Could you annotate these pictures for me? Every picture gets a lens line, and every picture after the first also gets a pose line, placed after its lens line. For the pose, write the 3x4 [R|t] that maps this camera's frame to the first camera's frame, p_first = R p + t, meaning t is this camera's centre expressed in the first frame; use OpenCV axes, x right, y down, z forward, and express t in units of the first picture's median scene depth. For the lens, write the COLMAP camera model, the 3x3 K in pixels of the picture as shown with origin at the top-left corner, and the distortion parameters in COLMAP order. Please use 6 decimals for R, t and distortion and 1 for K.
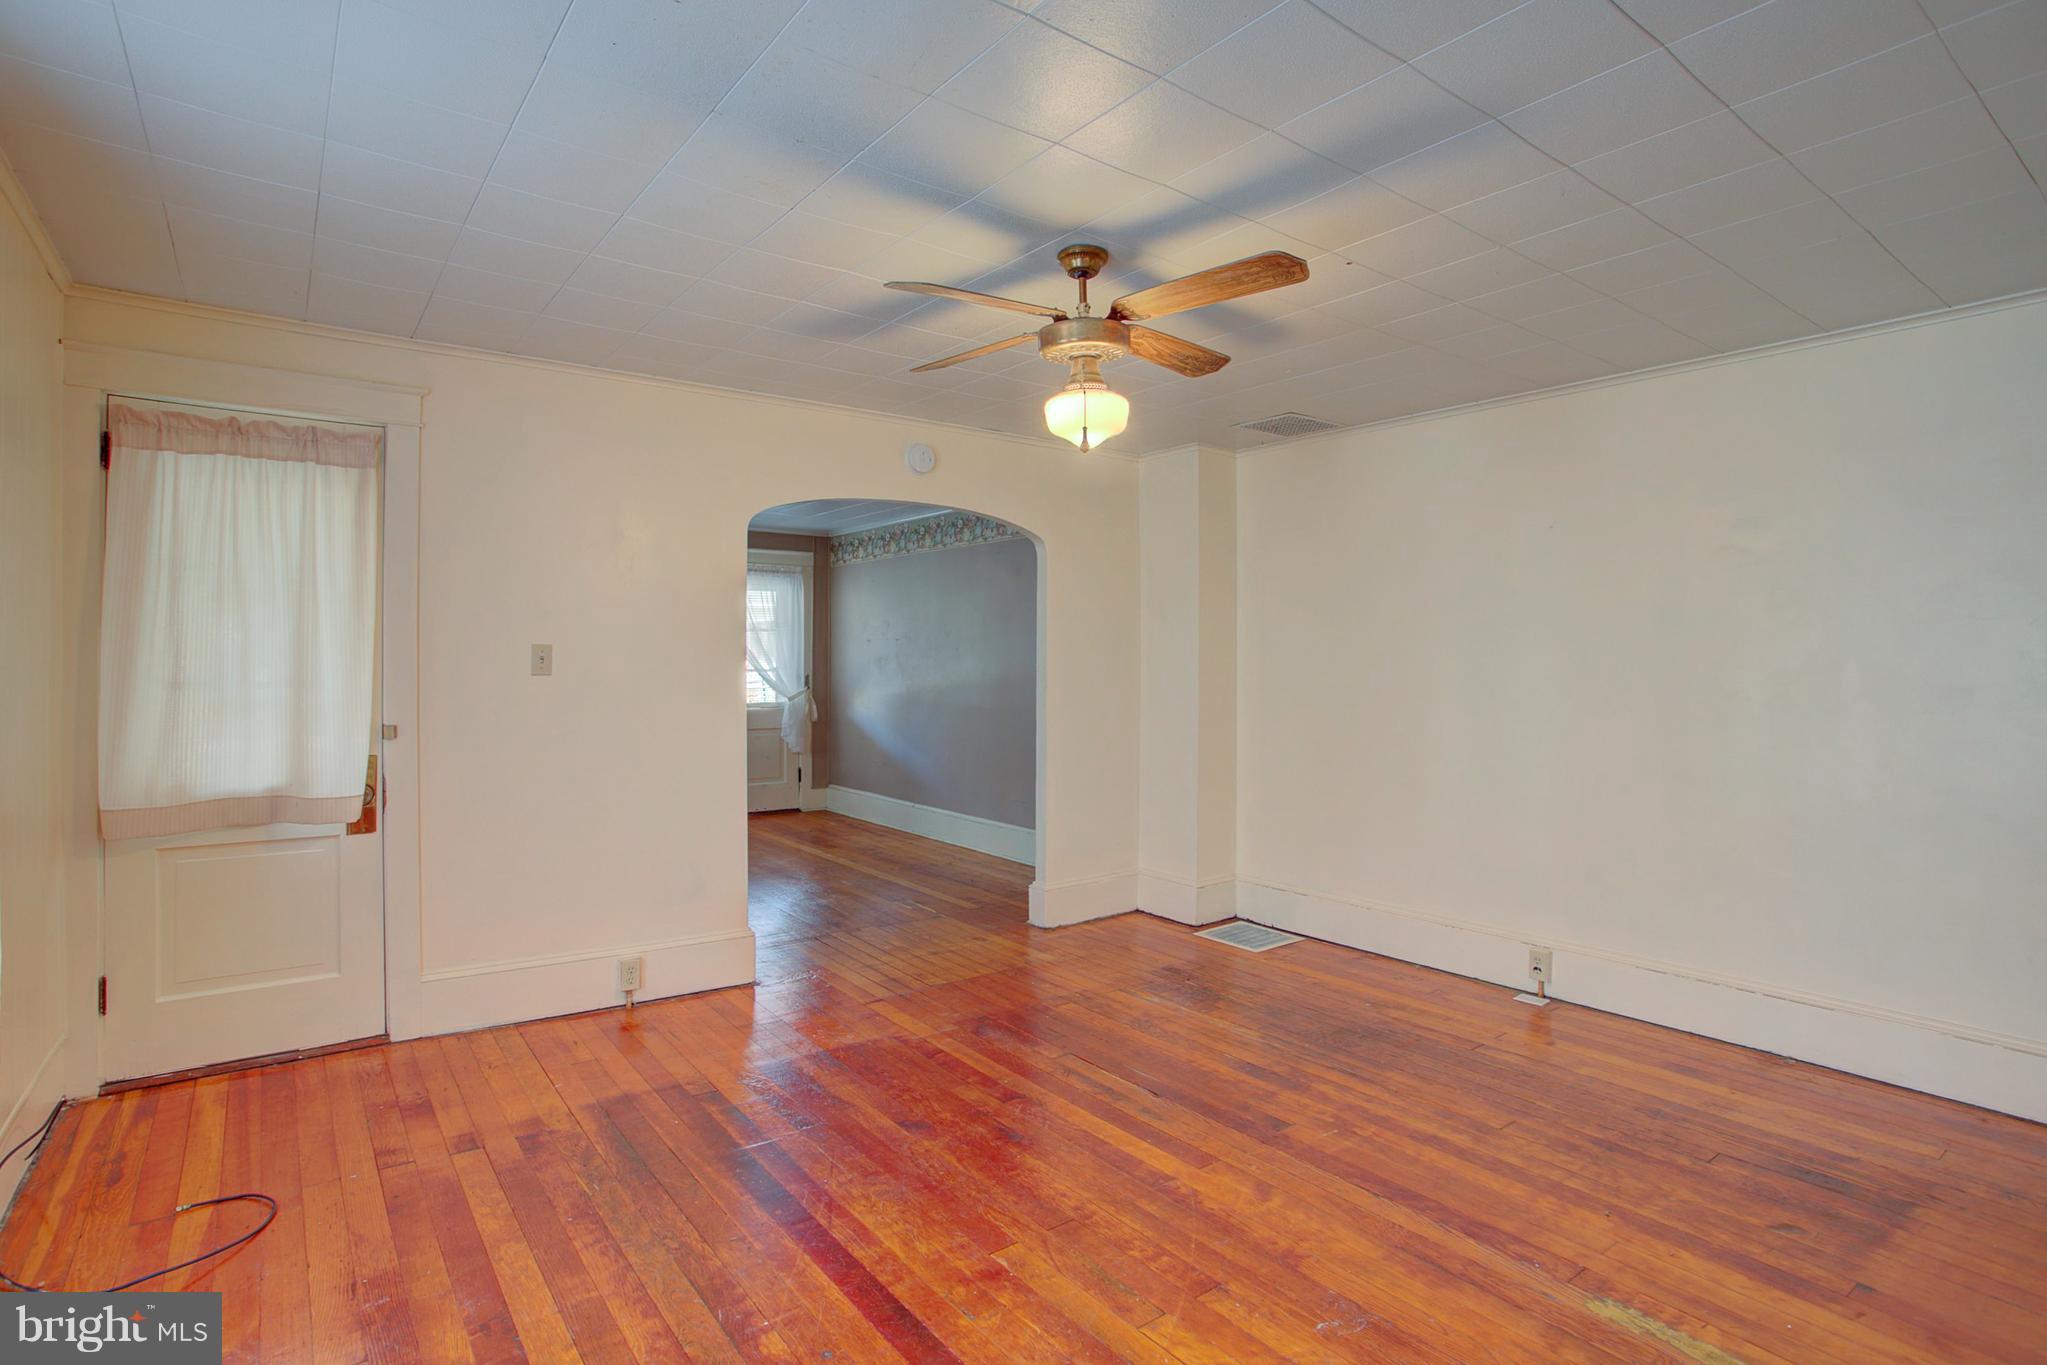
lens RADIAL K [[1031.7, 0, 1018.5], [0, 1031.7, 641.7], [0, 0, 1]] dist [-0.069686, 0.026660]
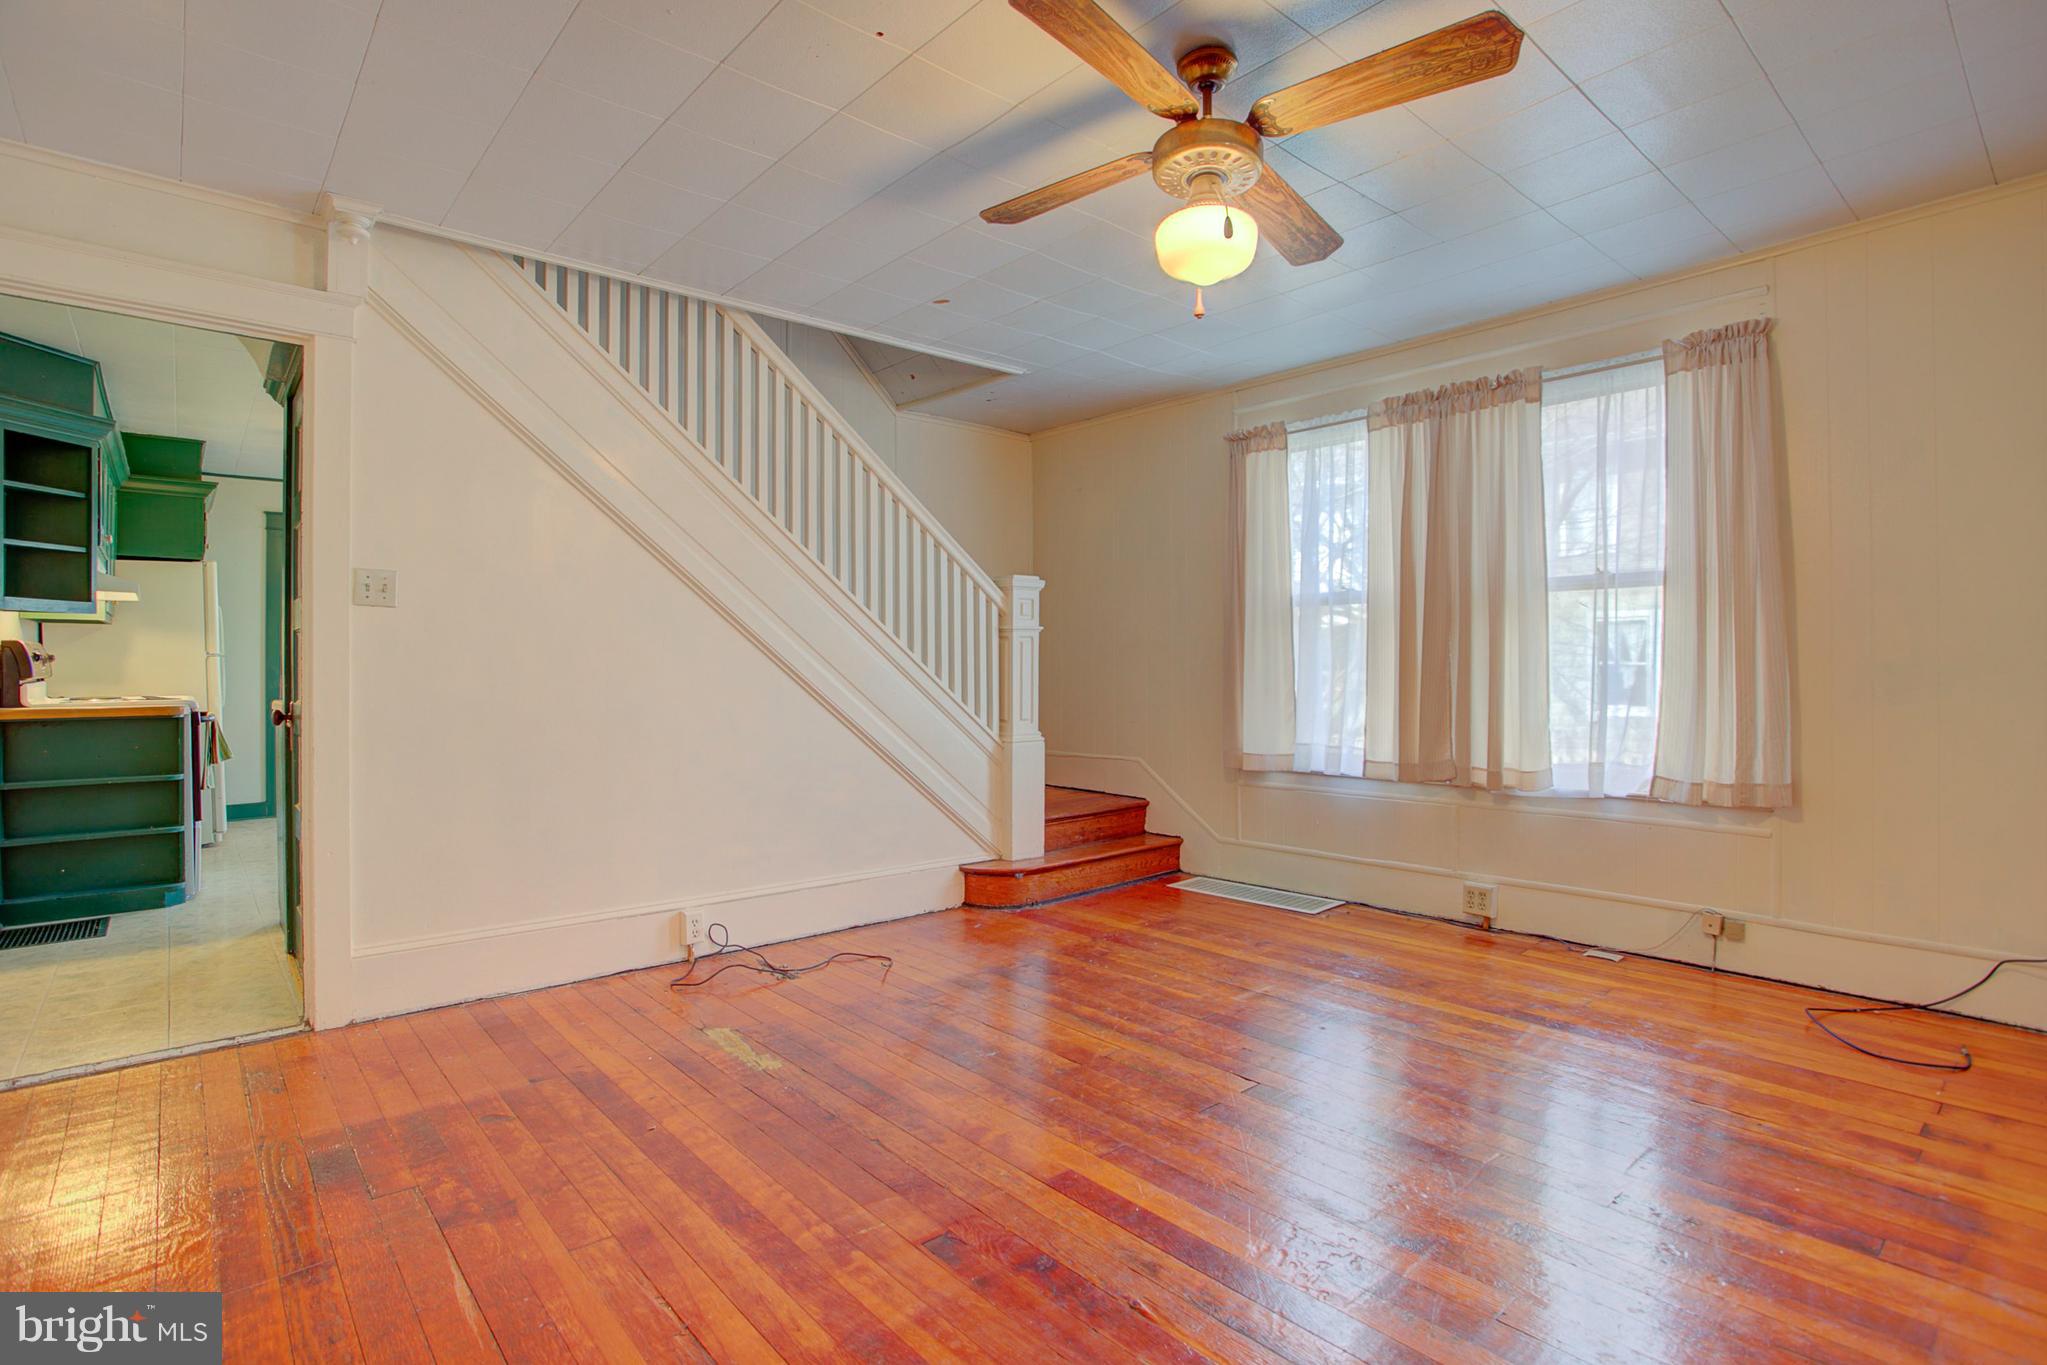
lens RADIAL K [[1002.9, 0, 1020.6], [0, 1002.9, 669.3], [0, 0, 1]] dist [-0.080841, 0.032466]
pose [[-0.996512, 0.003326, -0.083383, 0.238660], [0.004592, 0.999877, -0.014998, 0.110776], [0.083323, -0.015329, -0.996405, 1.506500]]
